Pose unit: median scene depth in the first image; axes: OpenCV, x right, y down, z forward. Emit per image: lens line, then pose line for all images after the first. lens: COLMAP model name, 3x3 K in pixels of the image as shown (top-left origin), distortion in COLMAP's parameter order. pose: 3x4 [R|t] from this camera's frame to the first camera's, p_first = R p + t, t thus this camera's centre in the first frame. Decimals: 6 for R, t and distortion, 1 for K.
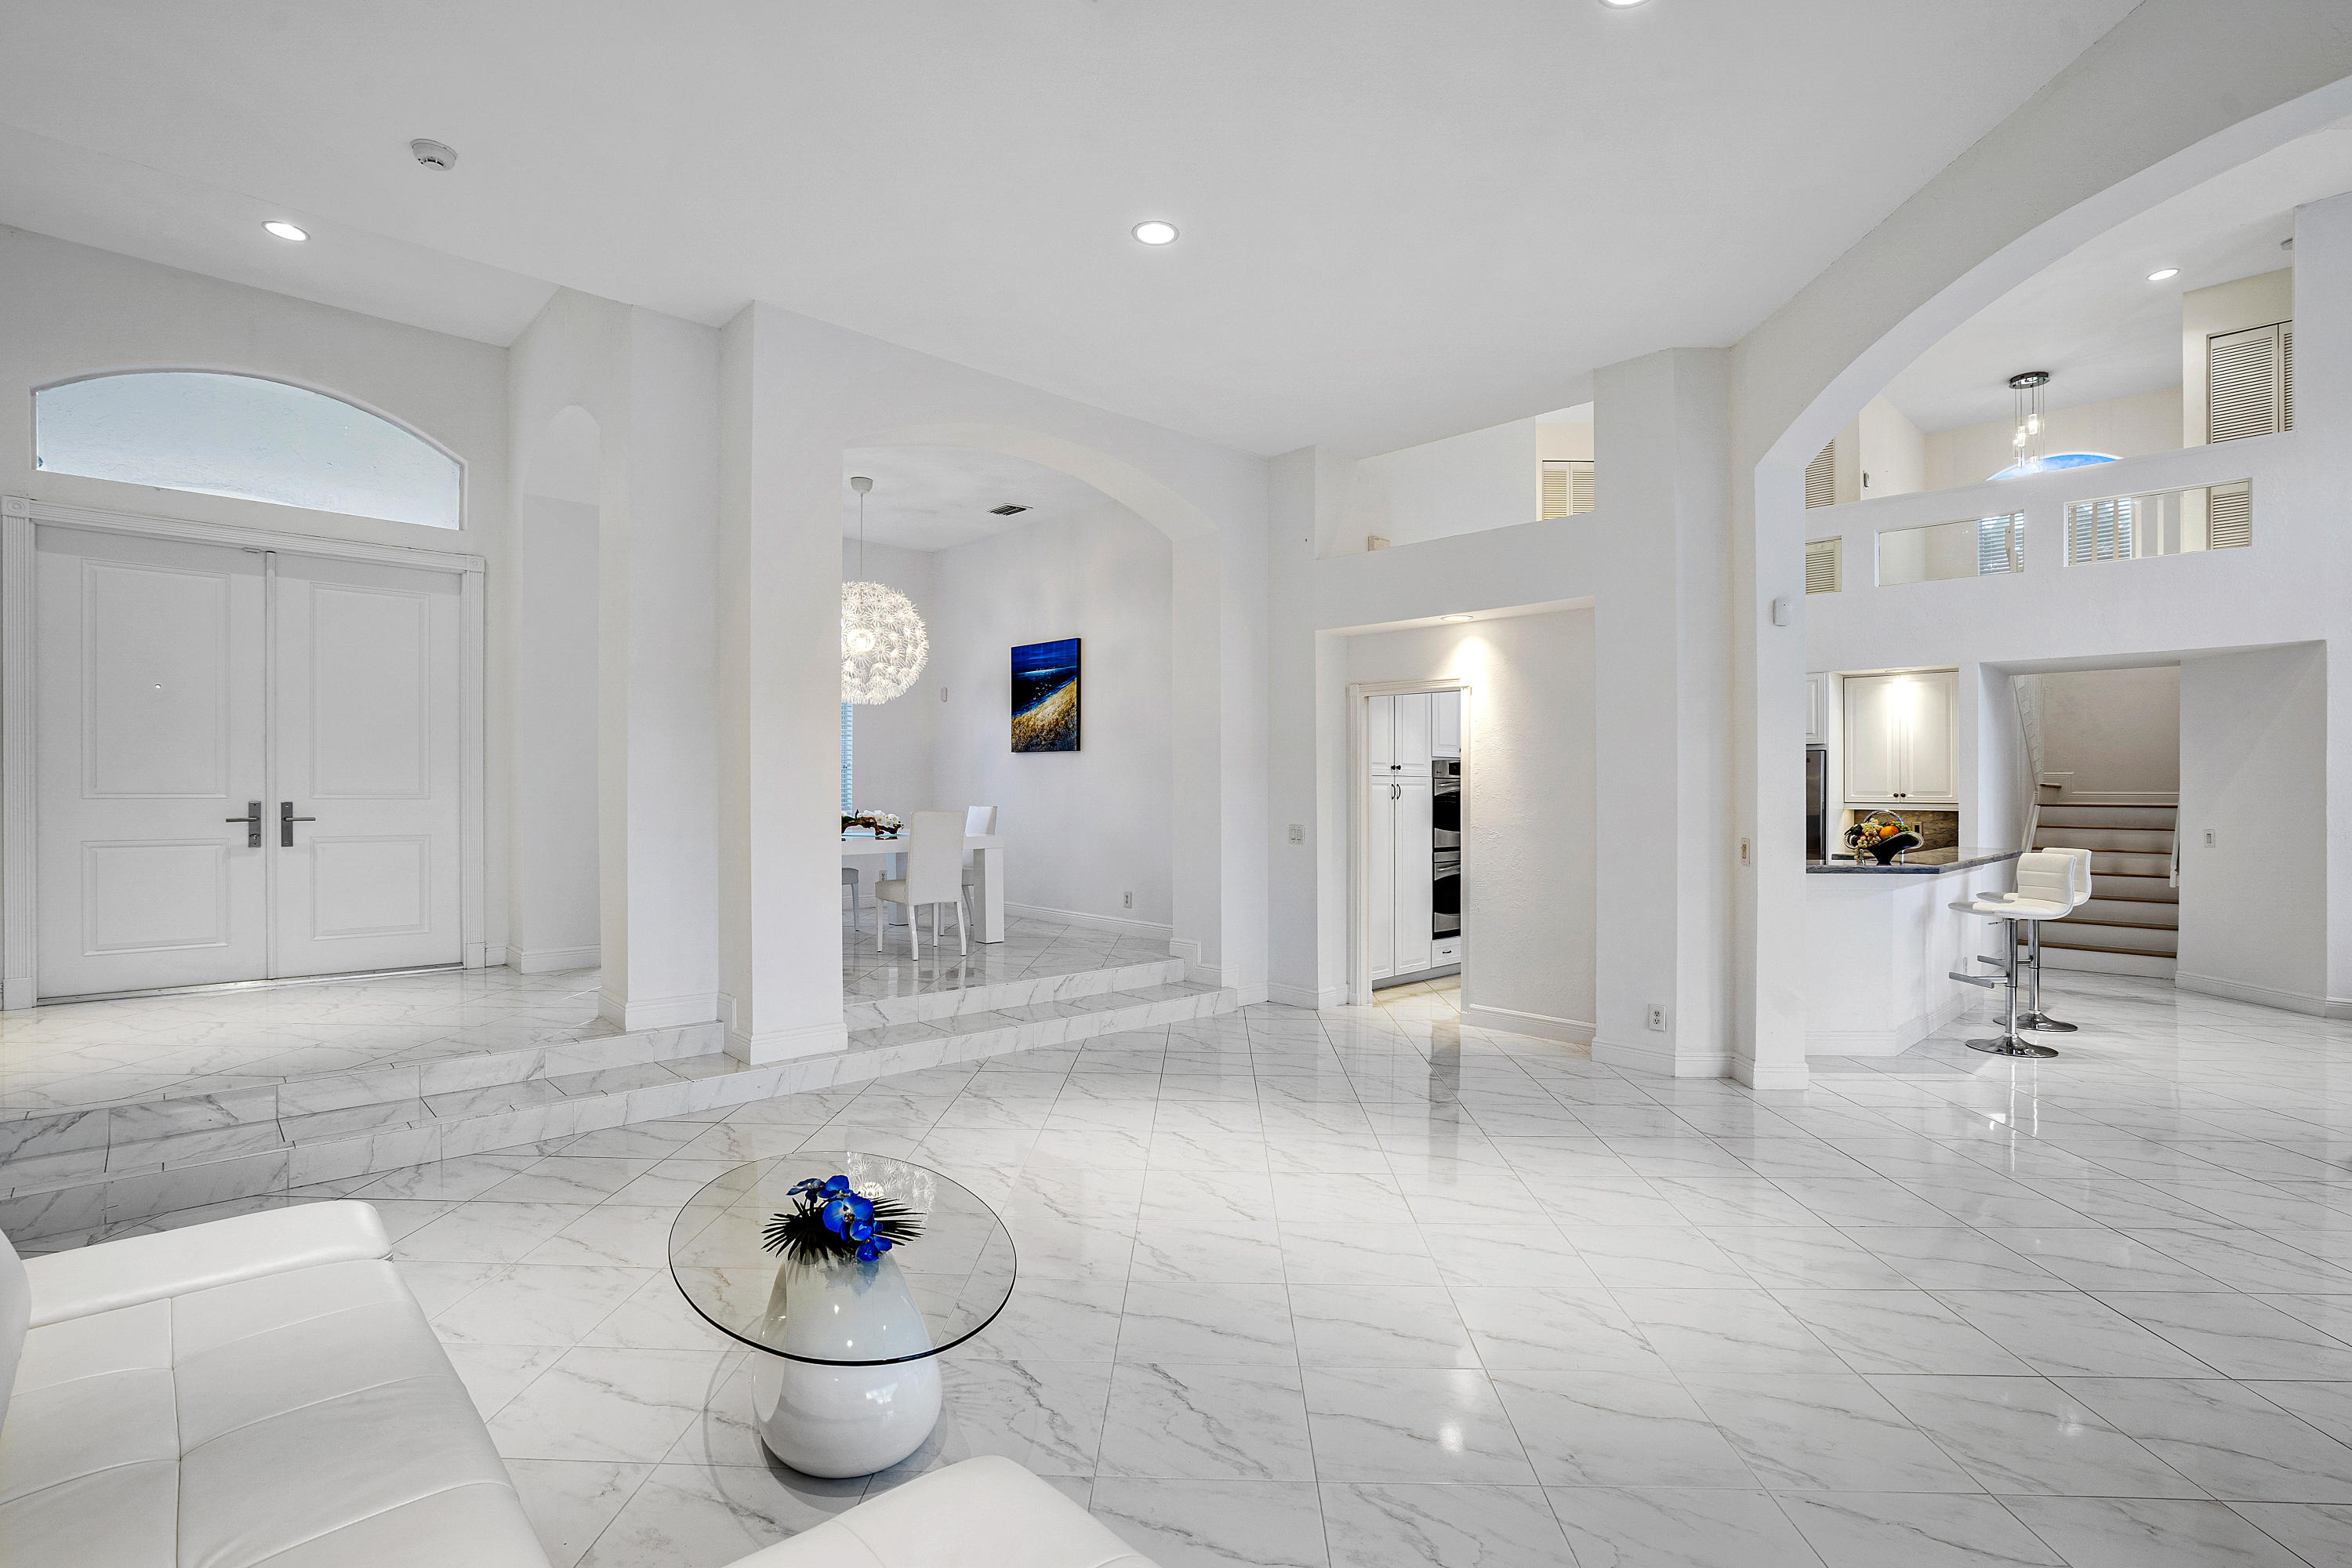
lens RADIAL K [[1109.4, 0, 1170.3], [0, 1109.4, 770.6], [0, 0, 1]] dist [-0.029826, 0.009425]
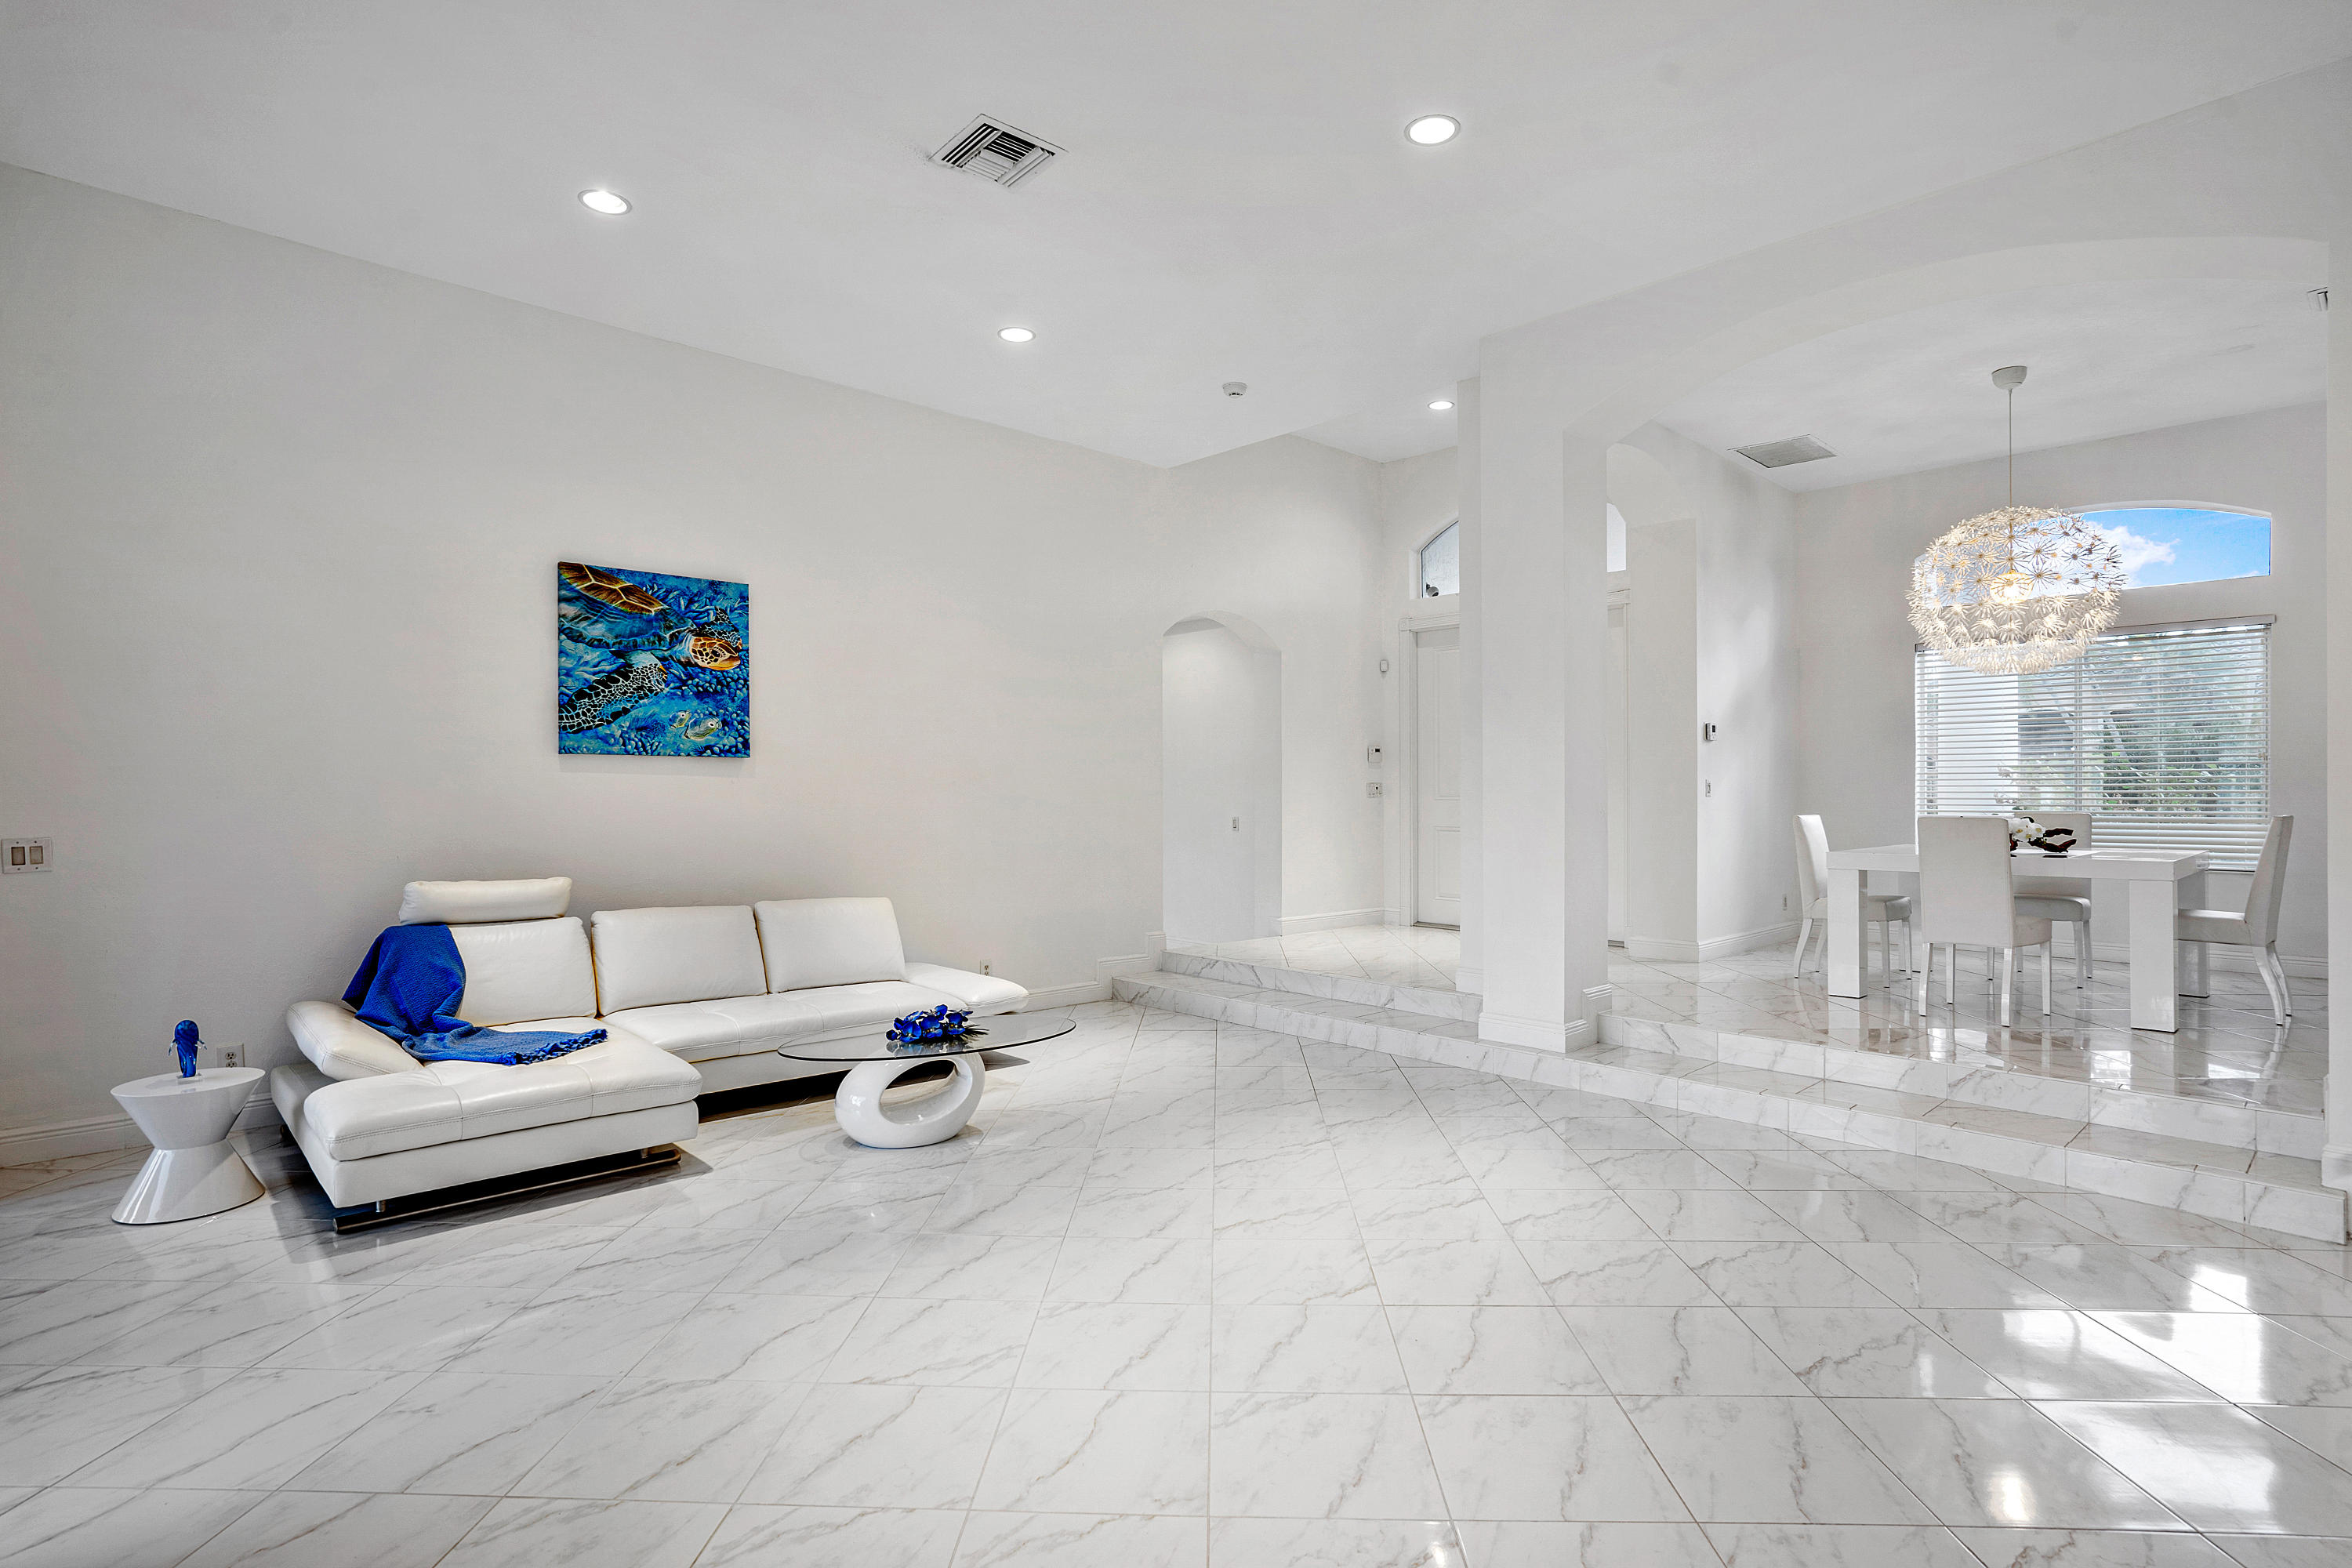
lens RADIAL K [[1163.8, 0, 1184.8], [0, 1163.8, 793.7], [0, 0, 1]] dist [-0.027675, 0.013859]
pose [[-0.008128, -0.009358, -0.999923, 0.501363], [0.015639, 0.999833, -0.009485, 0.018501], [0.999845, -0.015715, -0.007980, 0.458799]]
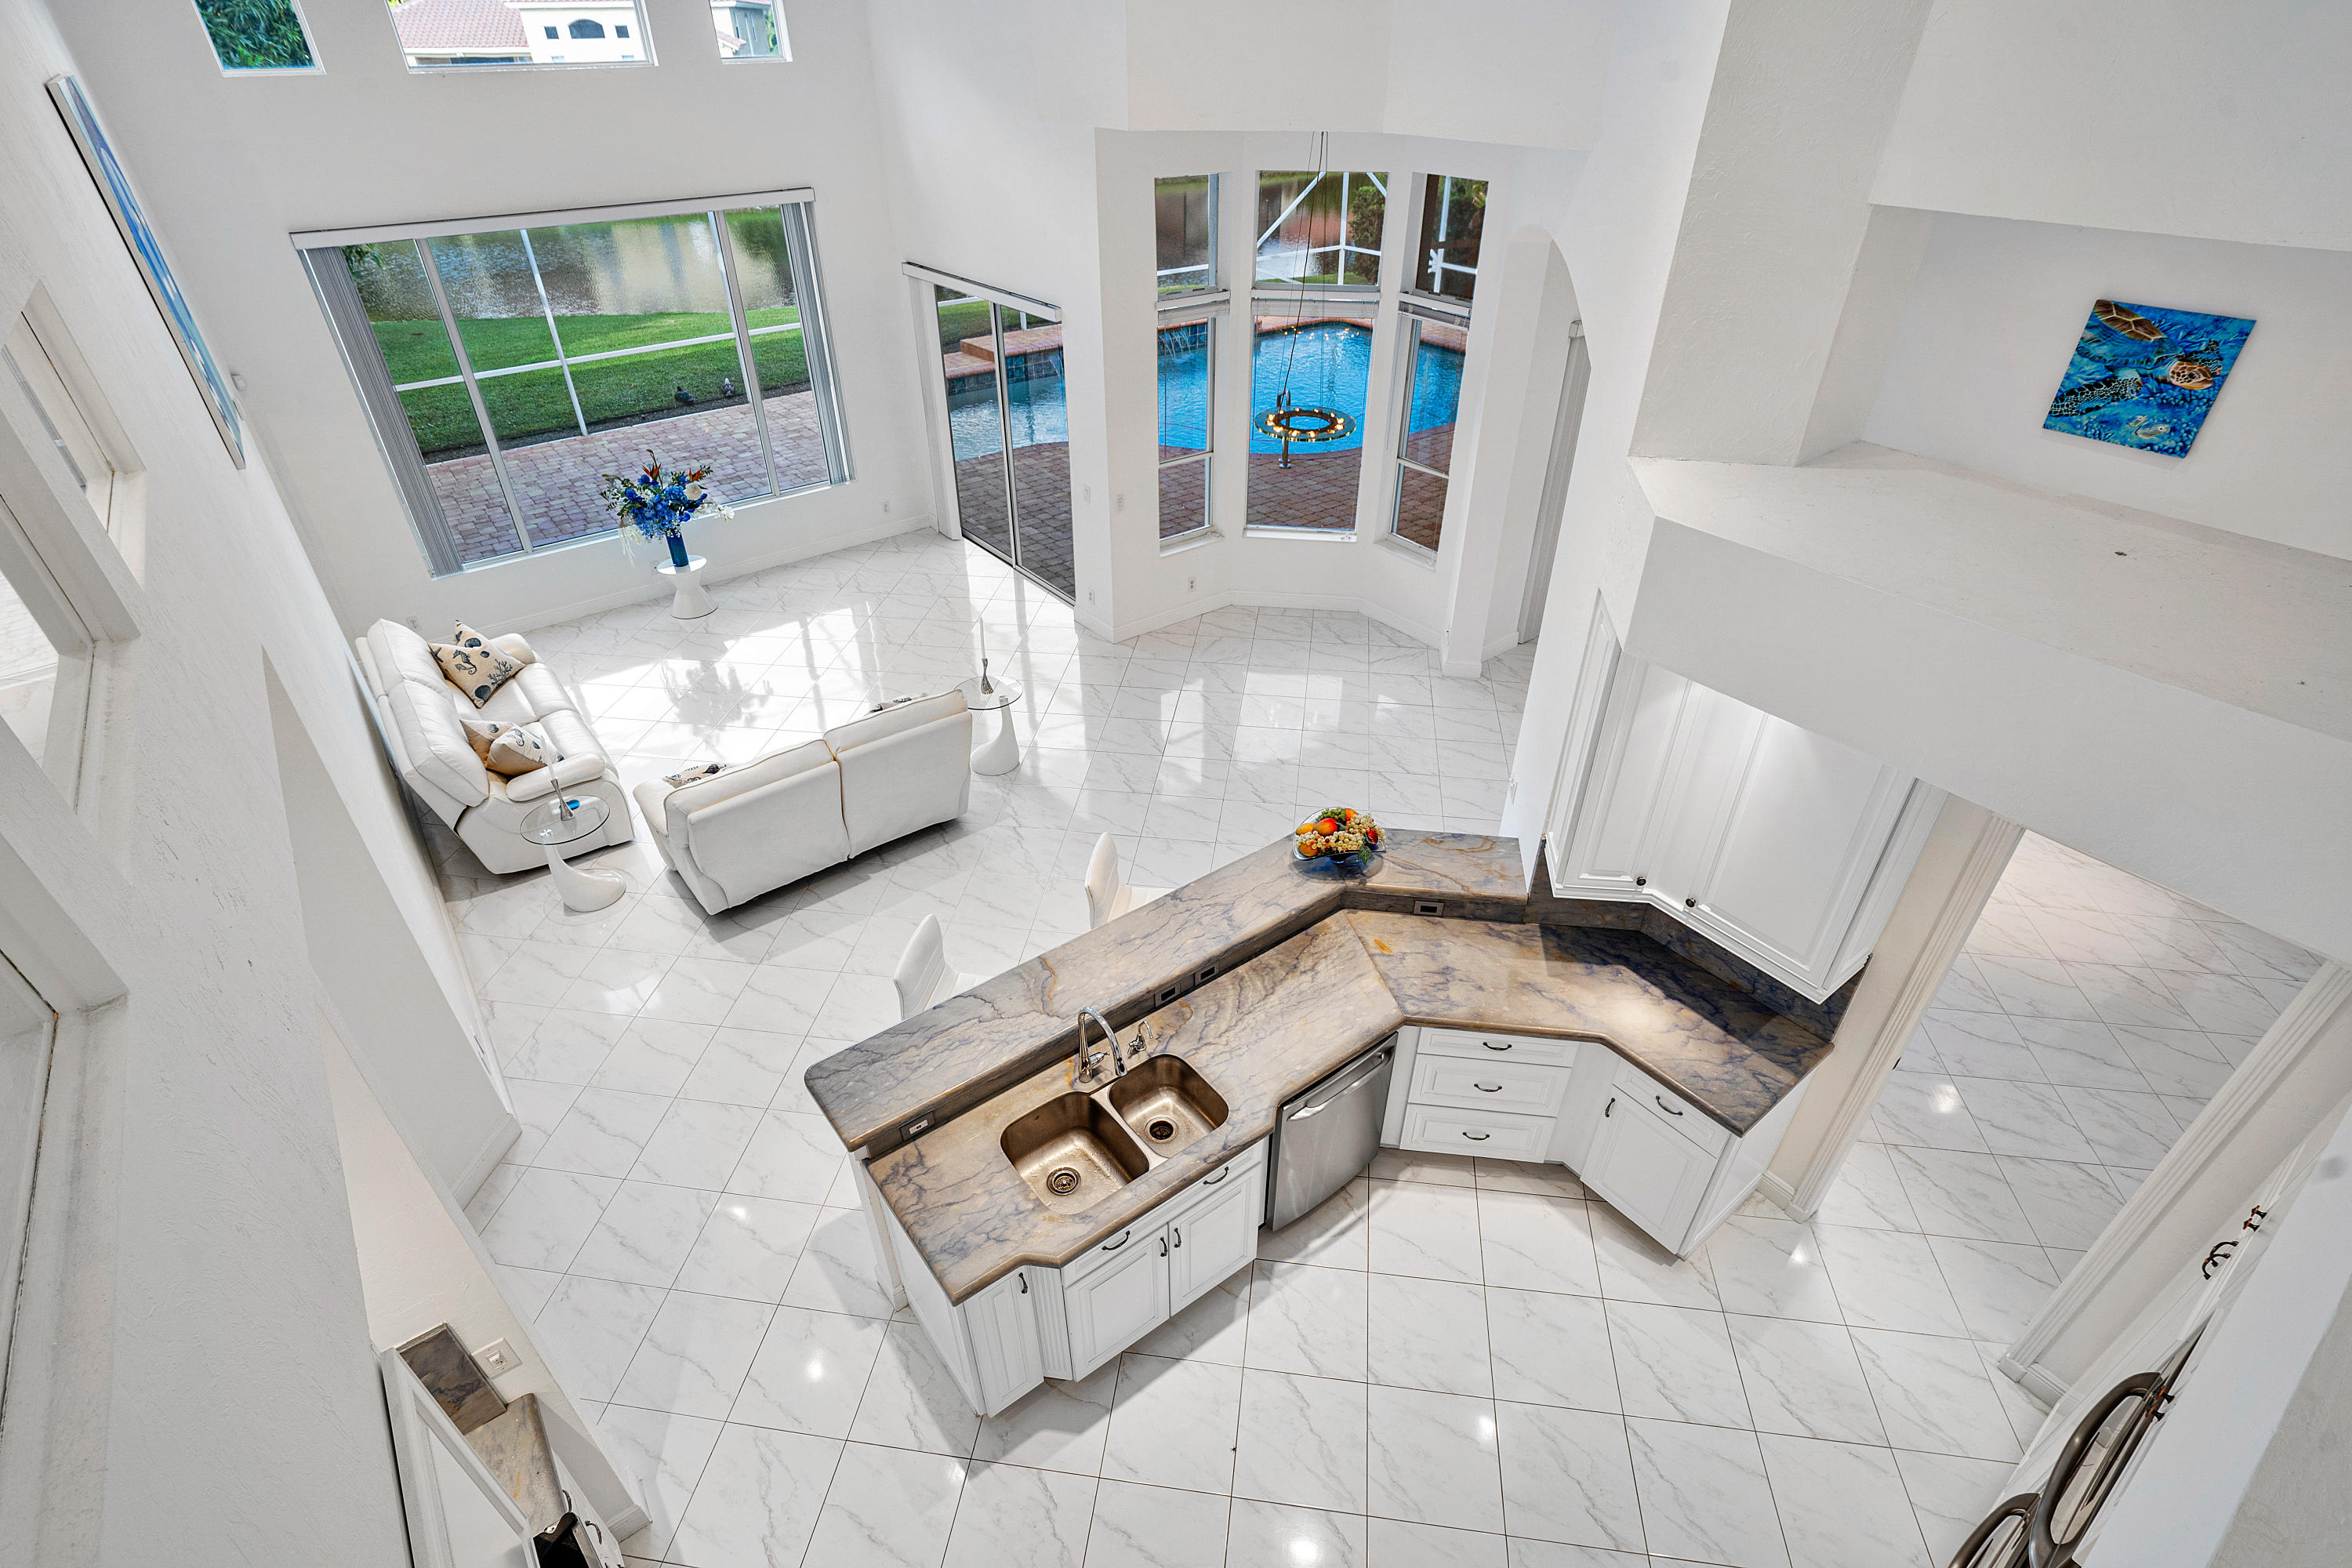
lens RADIAL K [[1109.4, 0, 1153.8], [0, 1109.4, 820.6], [0, 0, 1]] dist [-0.029826, 0.009425]
pose [[-0.992631, -0.072138, 0.097369, 0.540538], [-0.002739, 0.816657, 0.577117, -0.314551], [-0.121149, 0.572597, -0.810836, 1.262376]]
